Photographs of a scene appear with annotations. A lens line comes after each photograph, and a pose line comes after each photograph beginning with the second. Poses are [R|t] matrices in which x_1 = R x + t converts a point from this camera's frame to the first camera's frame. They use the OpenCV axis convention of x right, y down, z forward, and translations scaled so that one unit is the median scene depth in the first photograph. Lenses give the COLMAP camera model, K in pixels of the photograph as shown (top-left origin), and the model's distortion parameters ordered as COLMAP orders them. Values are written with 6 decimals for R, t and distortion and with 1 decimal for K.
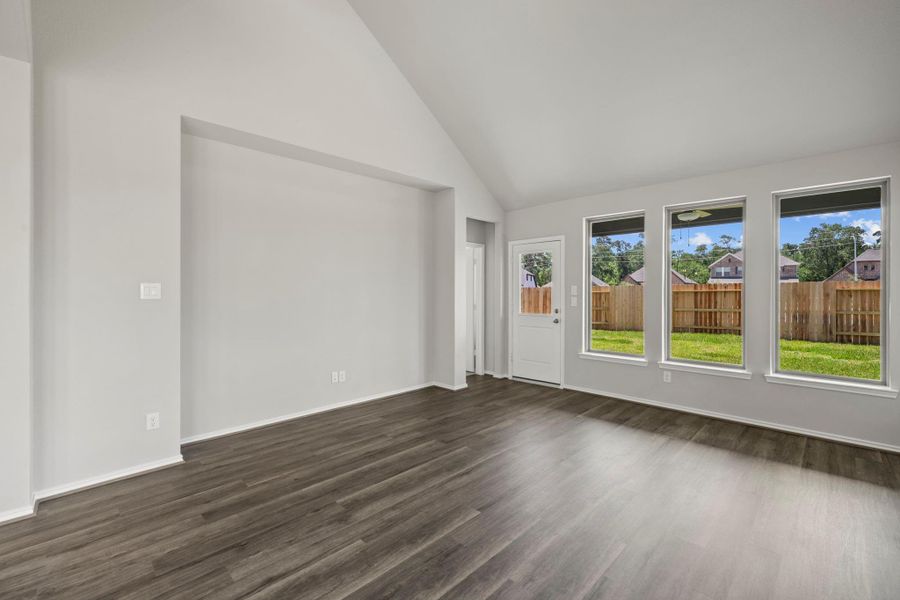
lens RADIAL K [[400.4, 0, 454.2], [0, 400.4, 291.2], [0, 0, 1]] dist [0.013802, -0.000090]
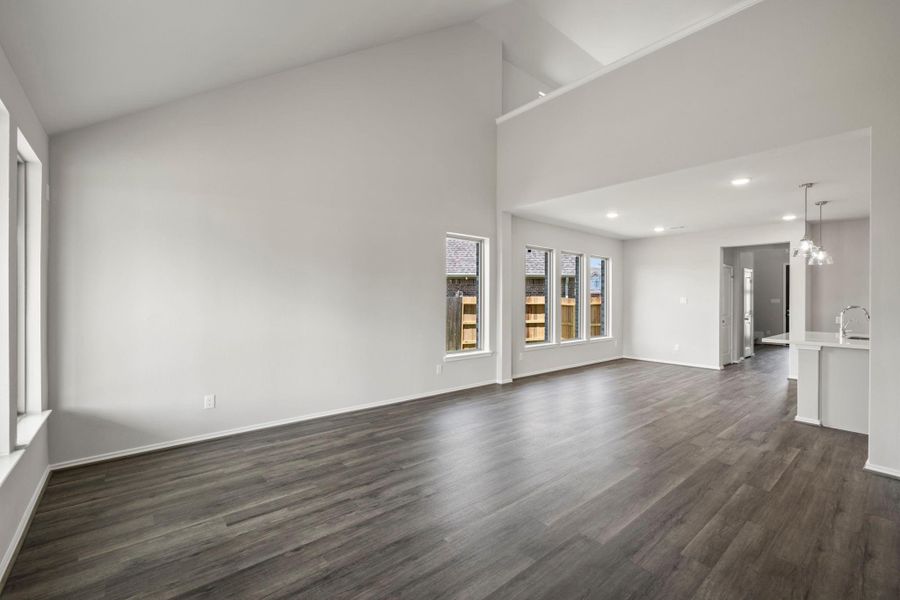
lens RADIAL K [[380.7, 0, 450.0], [0, 380.7, 300.0], [0, 0, 1]] dist [0.000448, 0.000029]
pose [[-0.994548, -0.006053, 0.104100, 0.121043], [-0.005615, 0.999974, 0.004496, -0.001906], [-0.104125, 0.003887, -0.994557, 1.557039]]
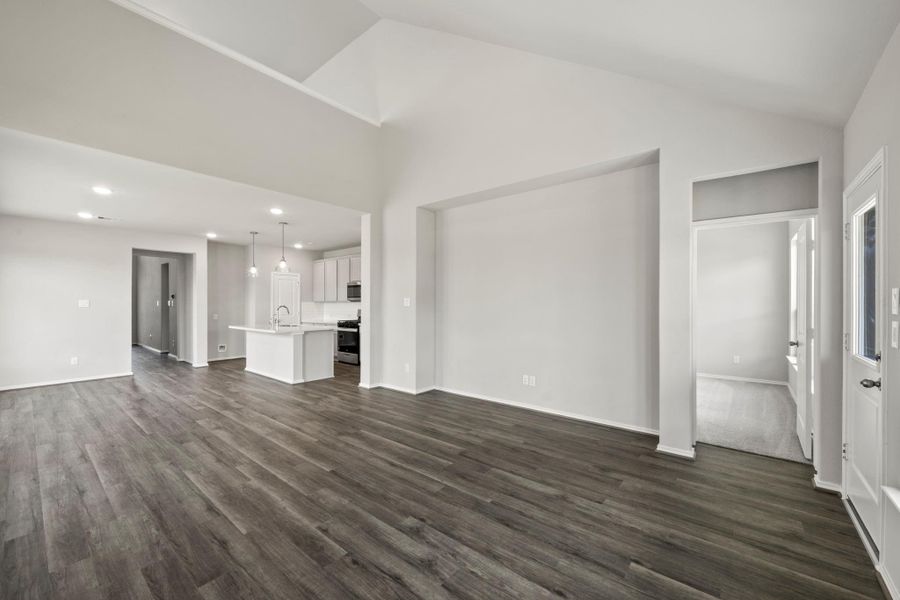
lens RADIAL K [[362.2, 0, 437.6], [0, 362.2, 301.8], [0, 0, 1]] dist [0.001665, 0.000156]
pose [[0.054070, 0.000158, -0.998537, 0.839745], [0.001460, 0.999999, 0.000237, -0.002007], [0.998536, -0.001470, 0.054070, 0.857585]]
